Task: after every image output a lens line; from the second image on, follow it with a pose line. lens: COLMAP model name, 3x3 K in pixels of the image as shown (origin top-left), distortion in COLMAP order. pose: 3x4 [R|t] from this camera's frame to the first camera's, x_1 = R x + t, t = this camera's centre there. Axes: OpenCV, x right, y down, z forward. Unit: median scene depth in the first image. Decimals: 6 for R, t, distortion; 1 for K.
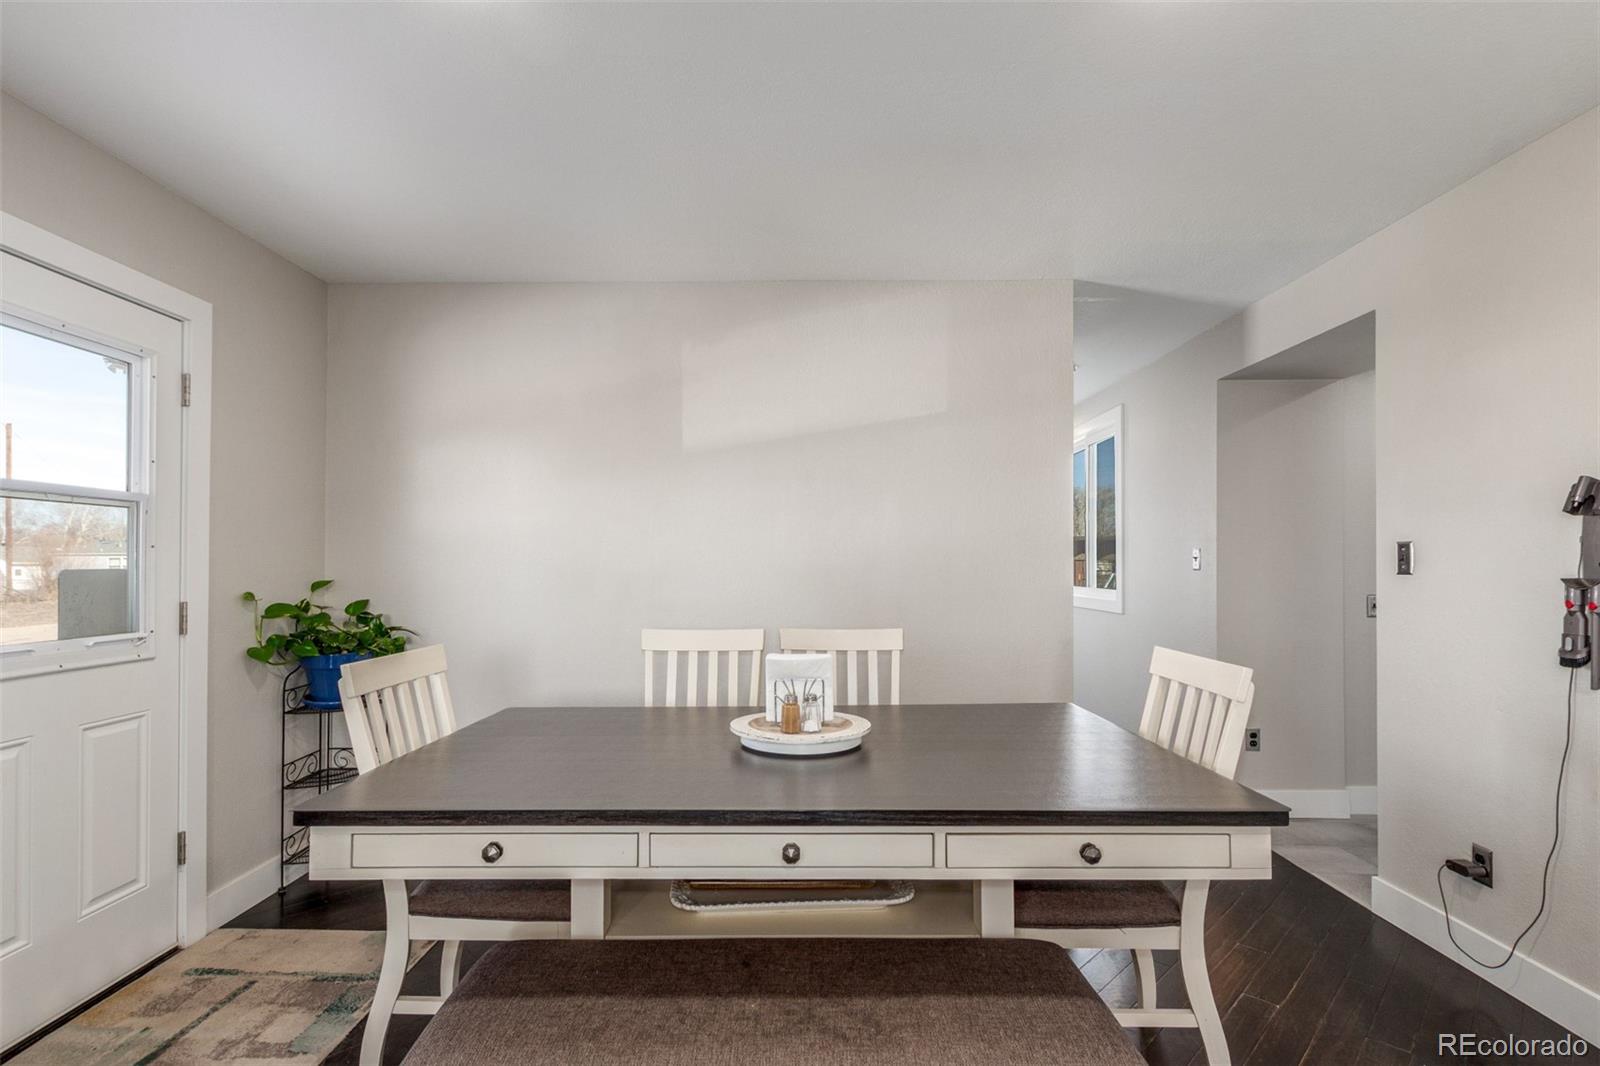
lens RADIAL K [[737.0, 0, 787.6], [0, 737.0, 568.1], [0, 0, 1]] dist [0.002701, 0.000102]
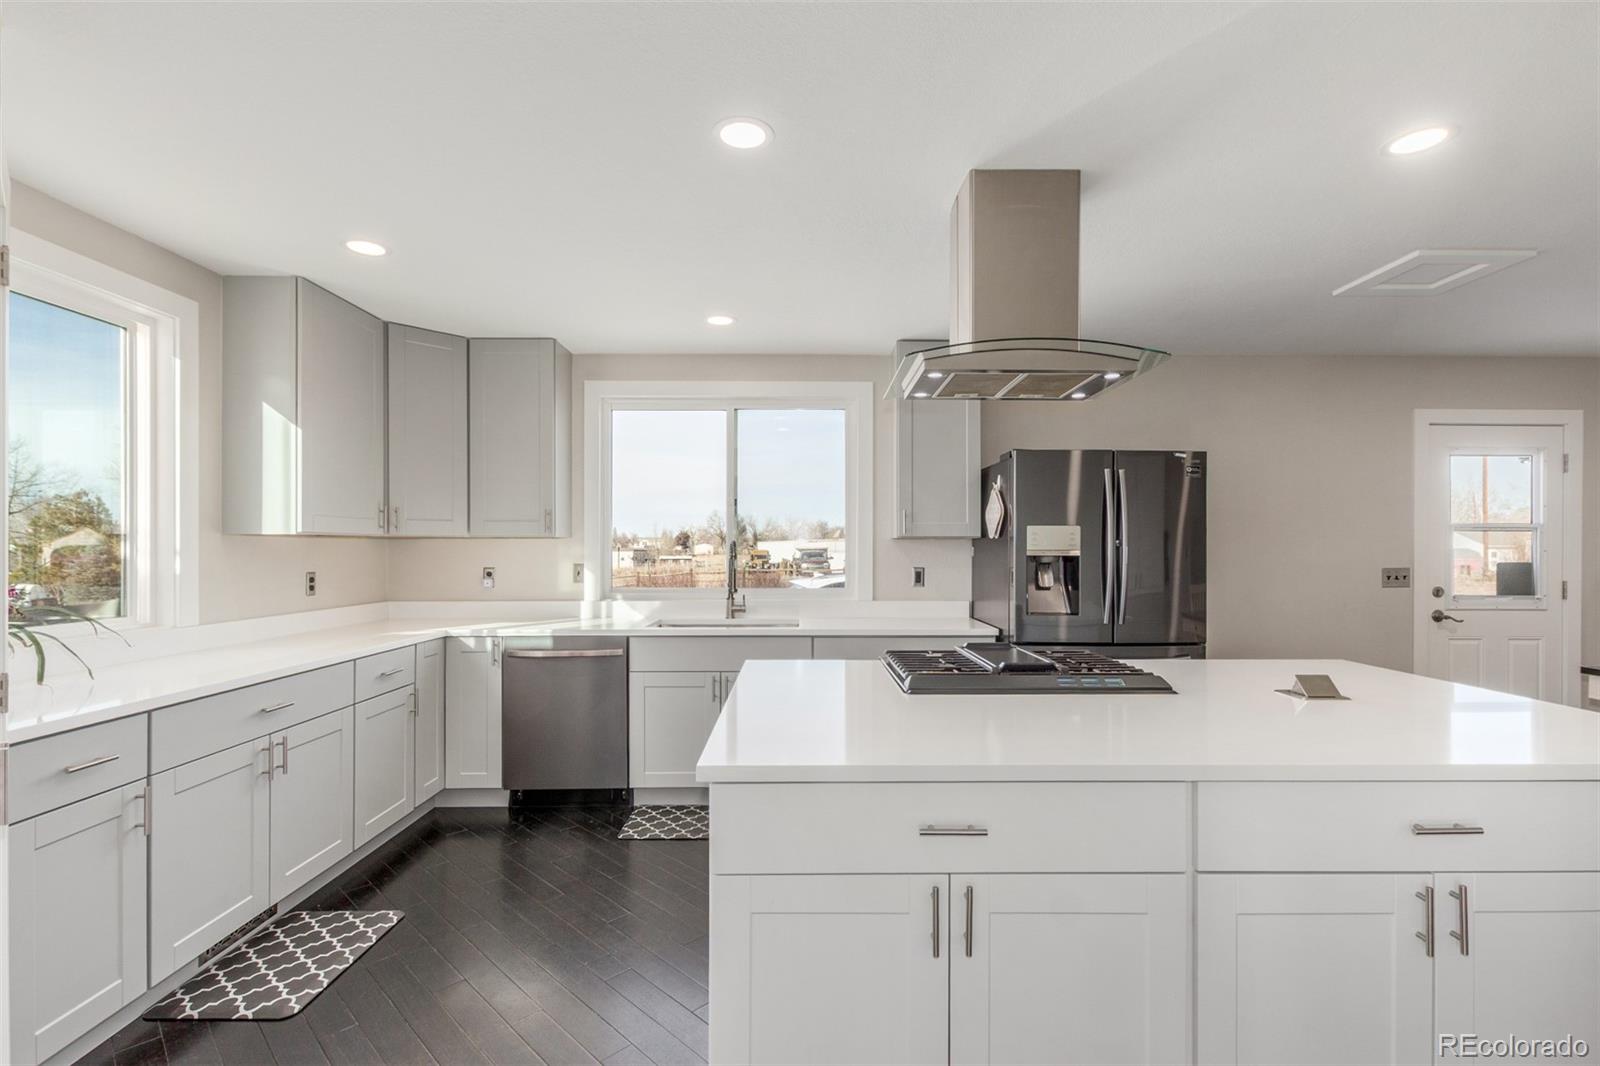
lens RADIAL K [[737.0, 0, 799.5], [0, 737.0, 544.5], [0, 0, 1]] dist [0.002701, 0.000102]
pose [[0.010066, -0.008369, -0.999914, 0.965075], [0.001481, 0.999964, -0.008354, -0.030939], [0.999948, -0.001397, 0.010079, -0.884494]]
